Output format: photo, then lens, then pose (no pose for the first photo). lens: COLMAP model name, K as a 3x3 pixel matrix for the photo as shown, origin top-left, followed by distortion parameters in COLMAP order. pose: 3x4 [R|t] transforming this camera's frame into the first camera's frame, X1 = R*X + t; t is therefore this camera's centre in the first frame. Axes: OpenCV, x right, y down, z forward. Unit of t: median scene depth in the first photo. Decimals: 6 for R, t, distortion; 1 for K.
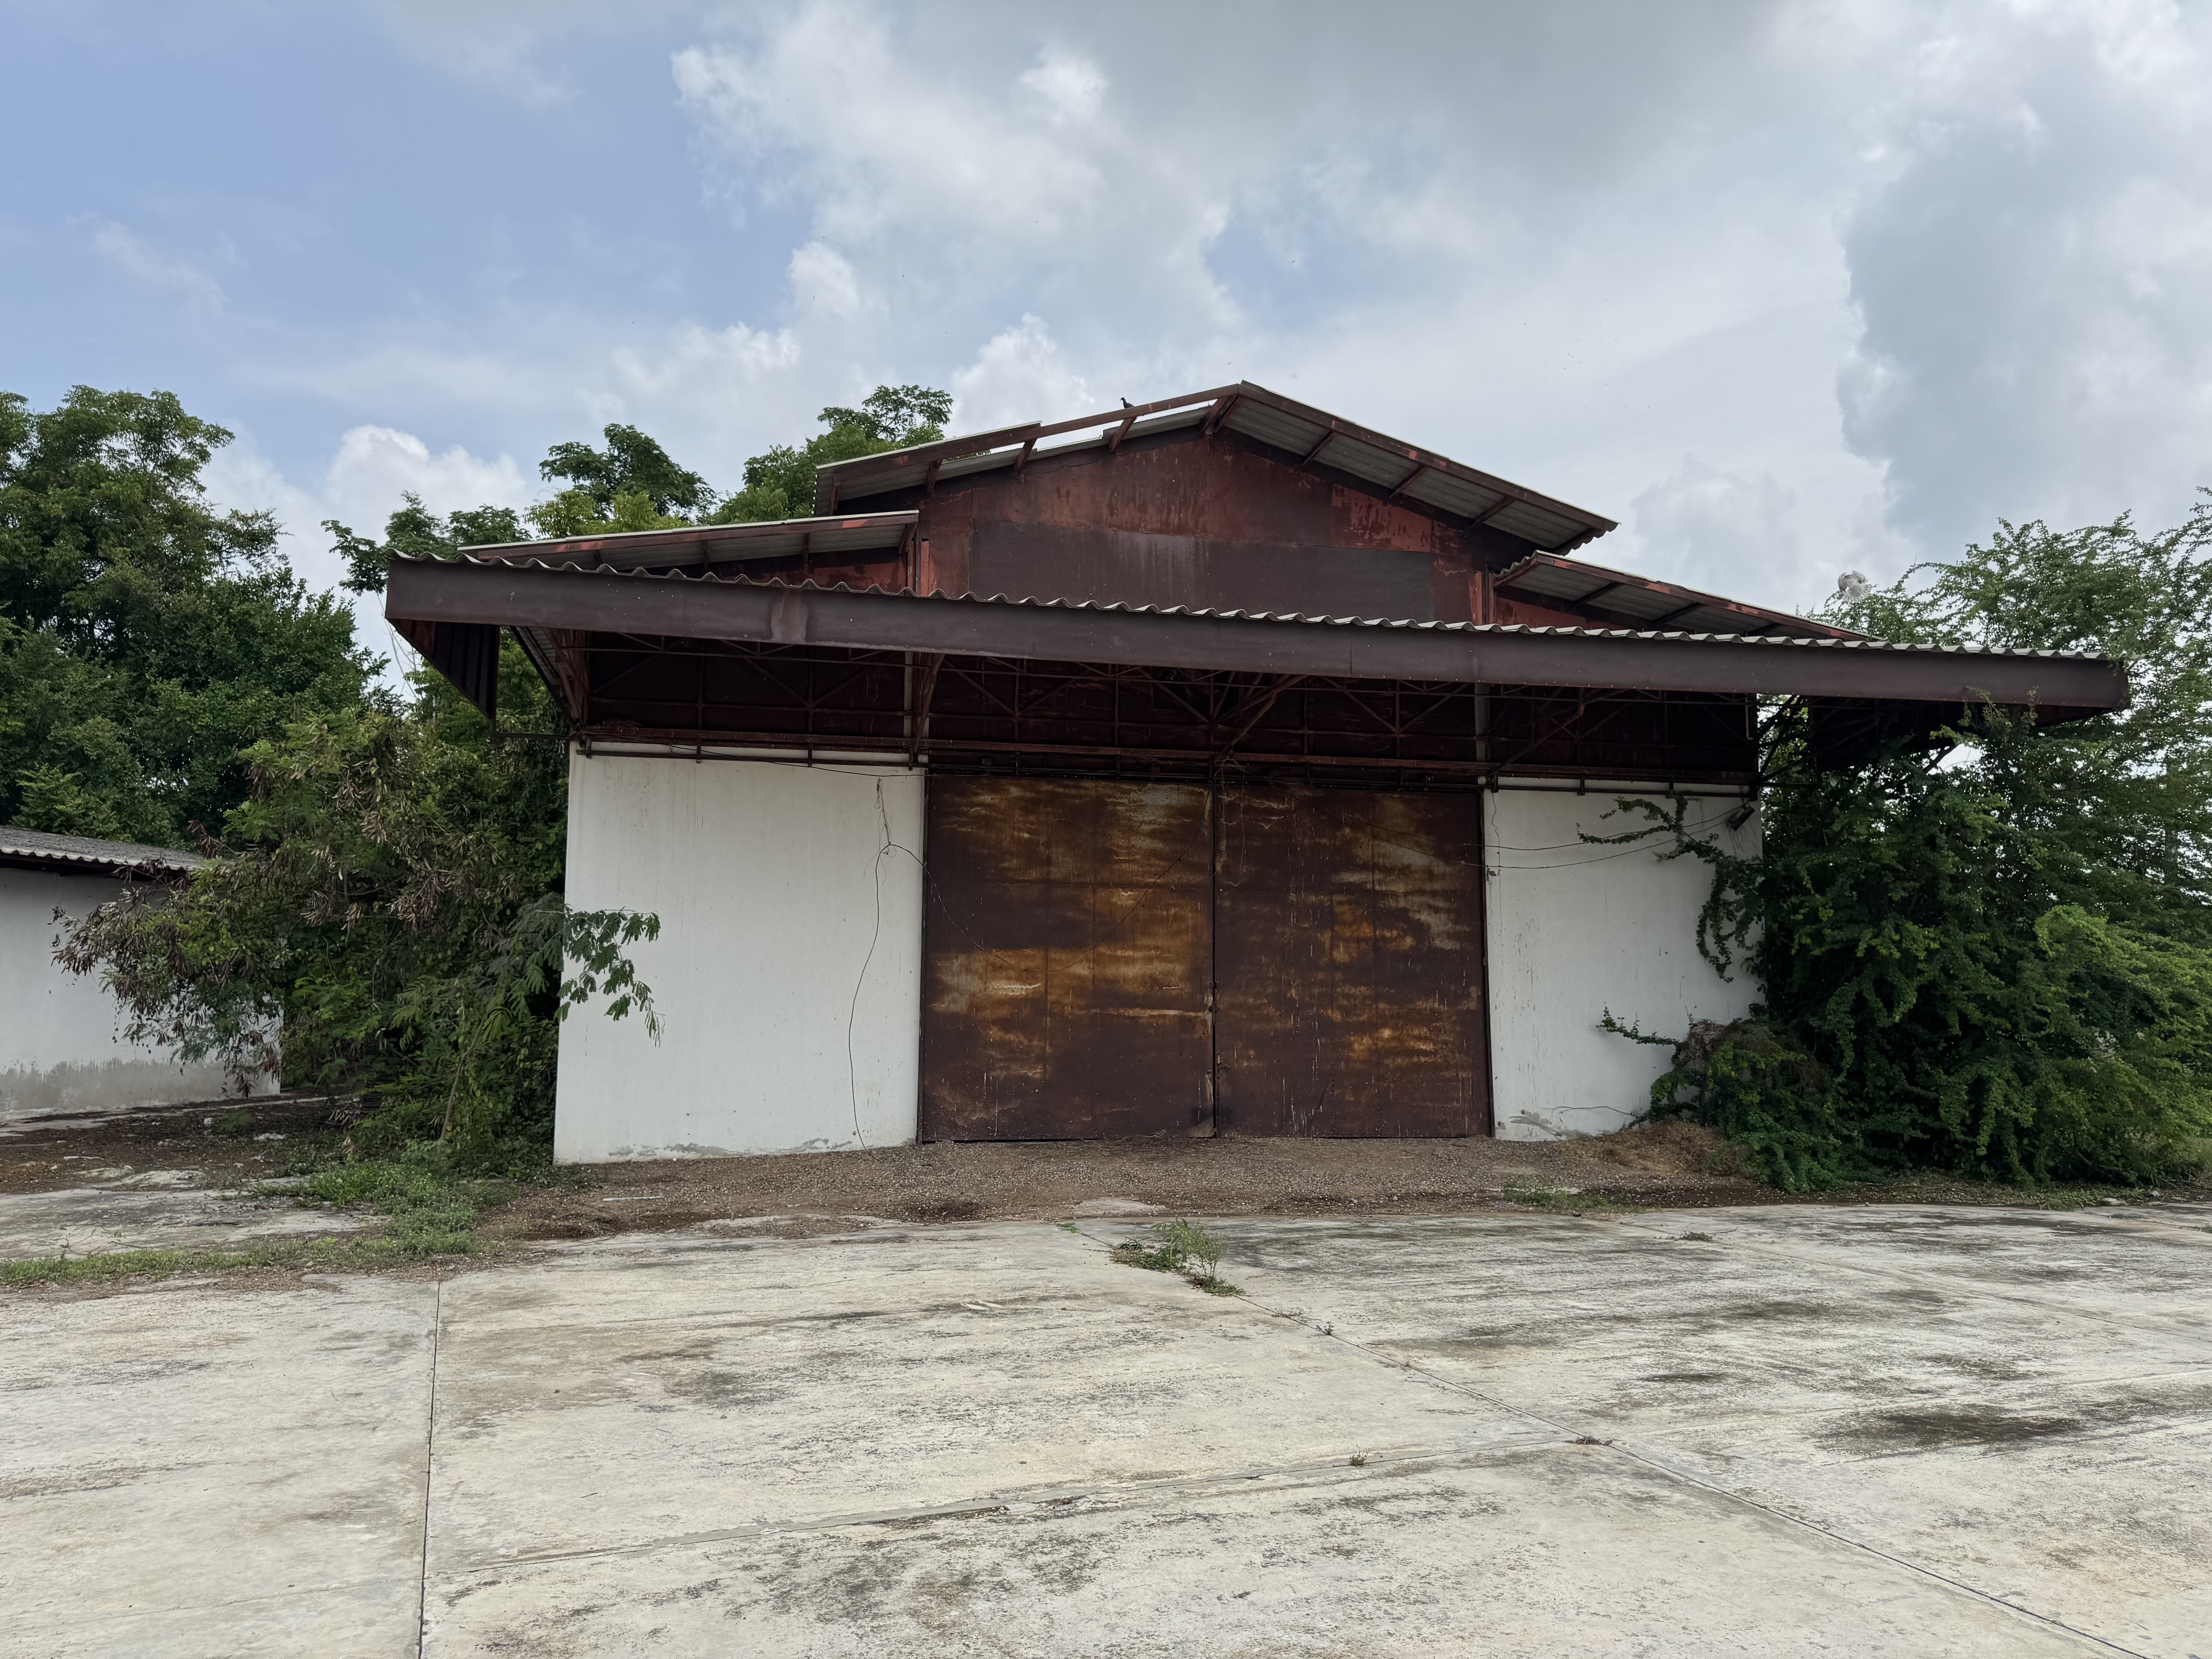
lens RADIAL K [[1490.6, 0, 1101.6], [0, 1490.6, 837.1], [0, 0, 1]] dist [0.073774, -0.105287]
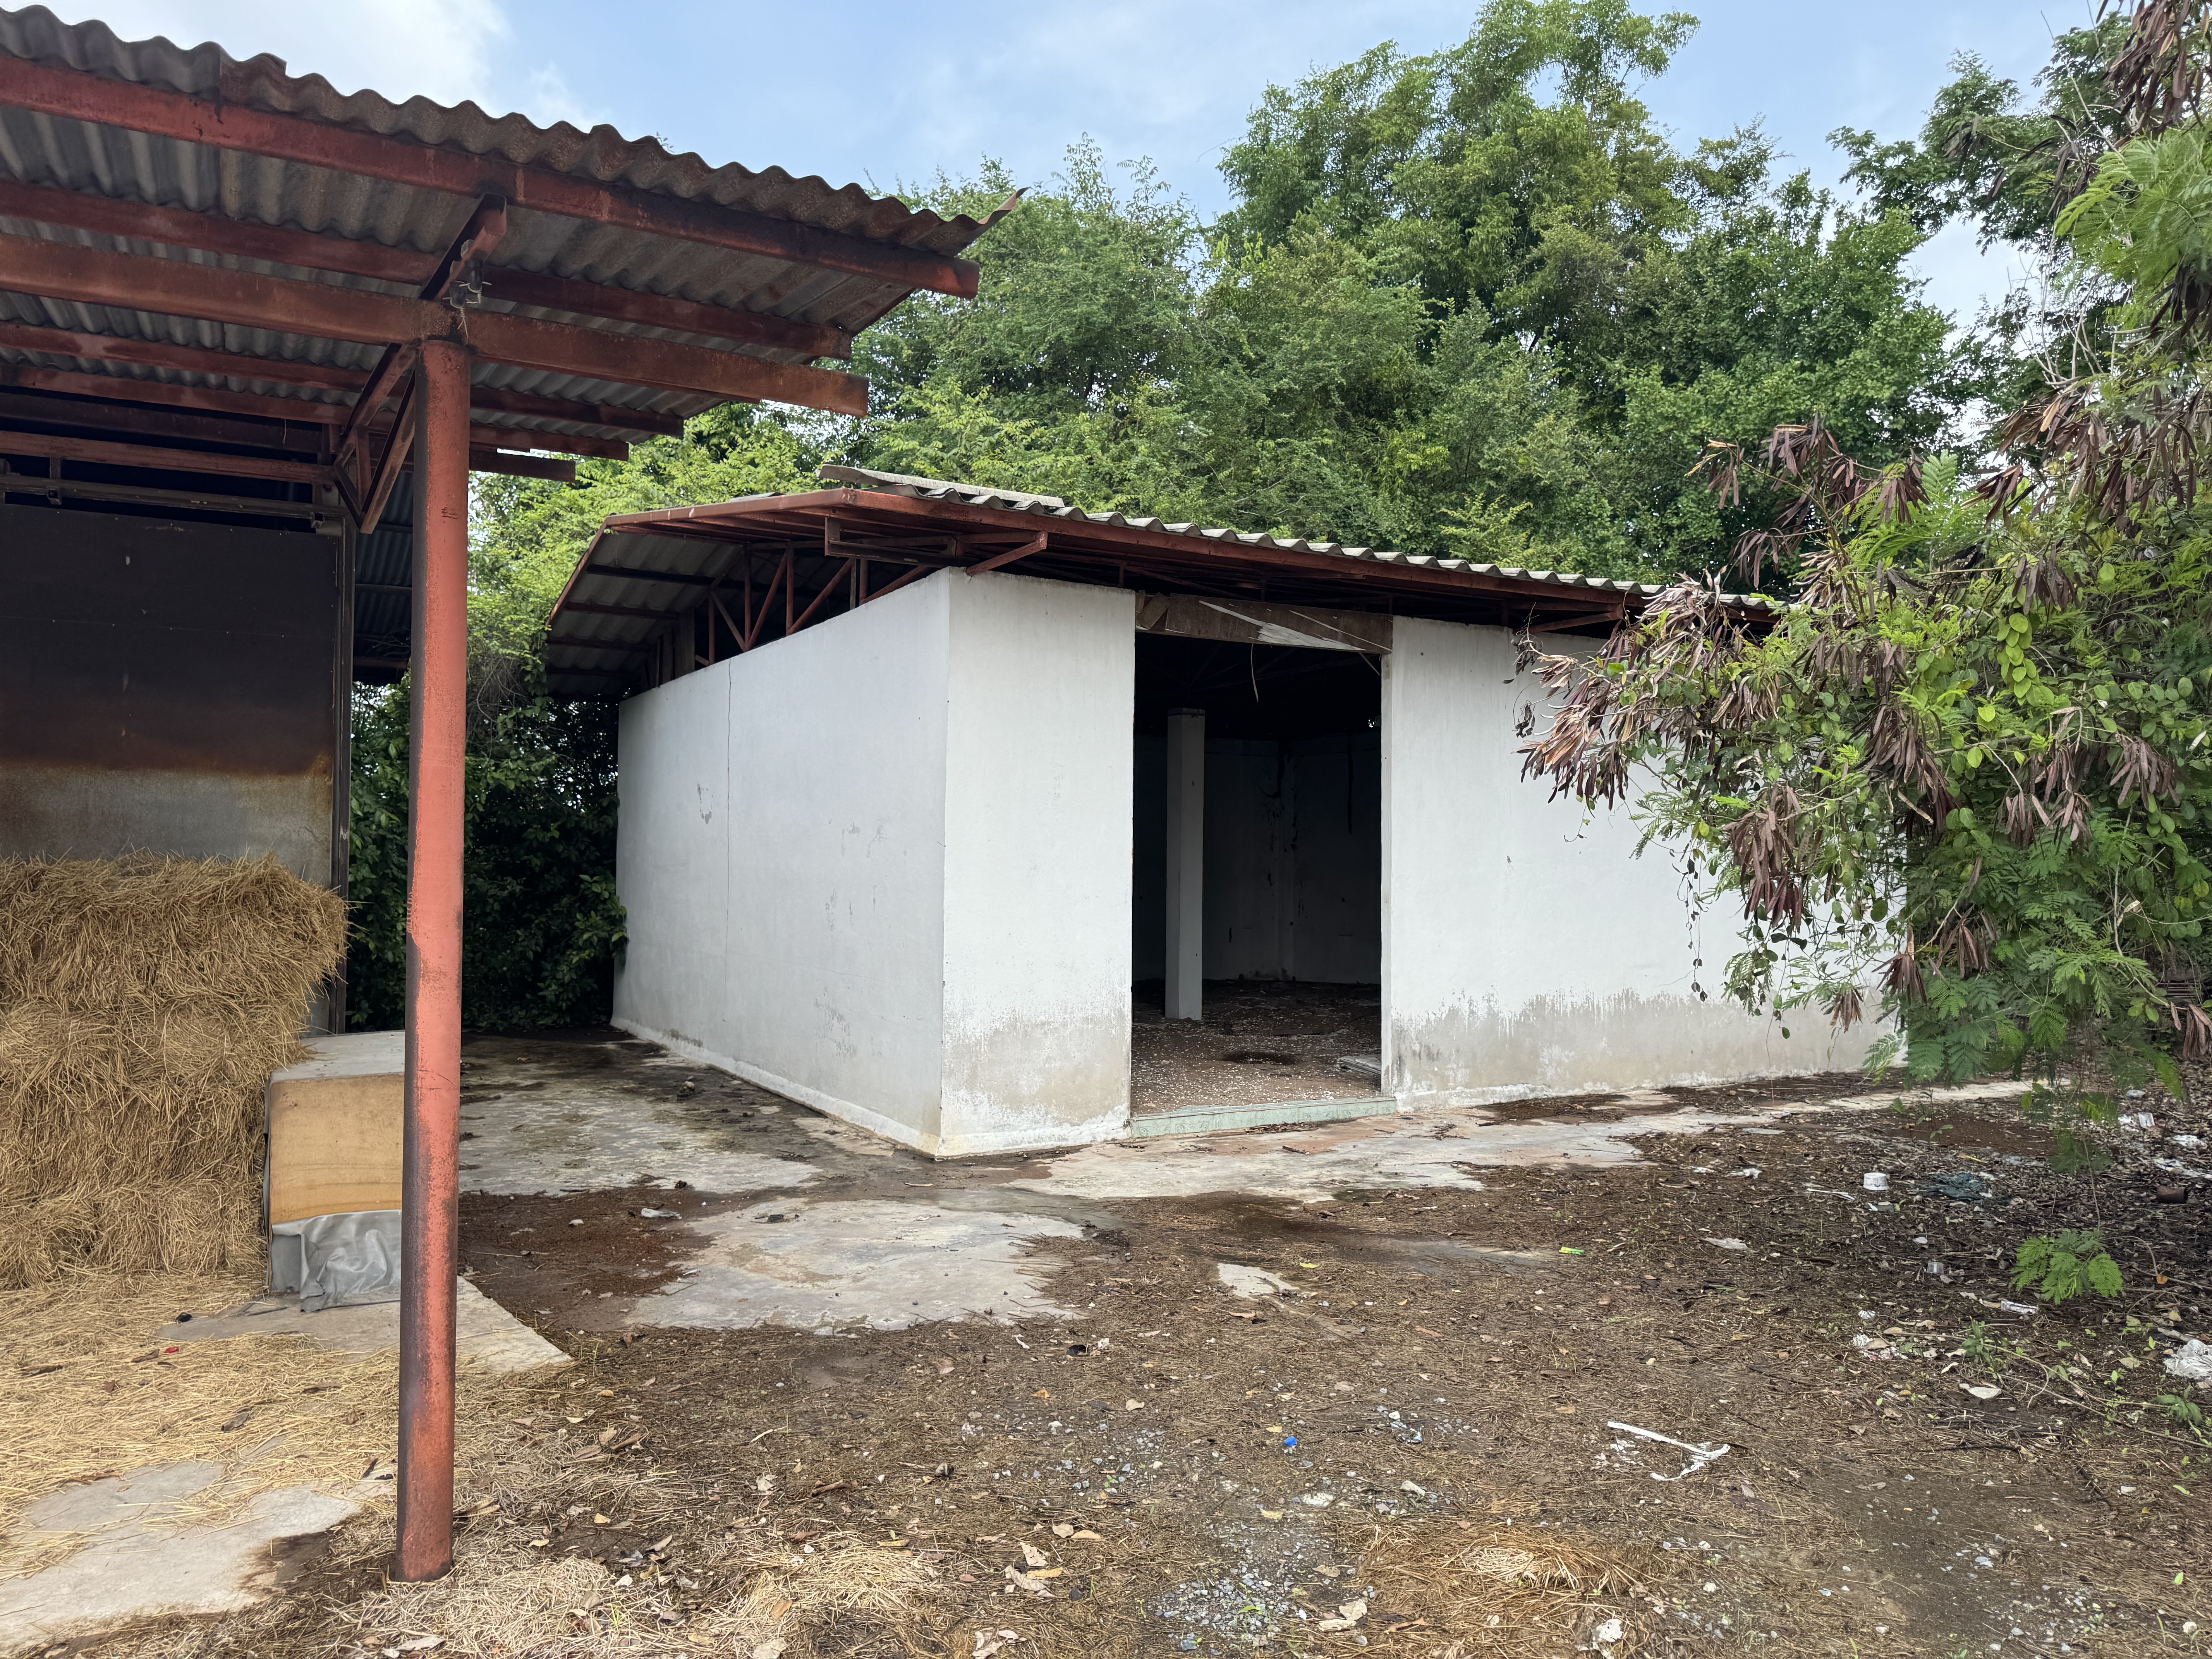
lens RADIAL K [[1490.6, 0, 1101.6], [0, 1490.6, 837.1], [0, 0, 1]] dist [0.073774, -0.105287]
pose [[0.648674, -0.010729, -0.760991, -0.260679], [0.071158, 0.996376, 0.046608, 0.039606], [0.757733, -0.084384, 0.647086, 0.368189]]
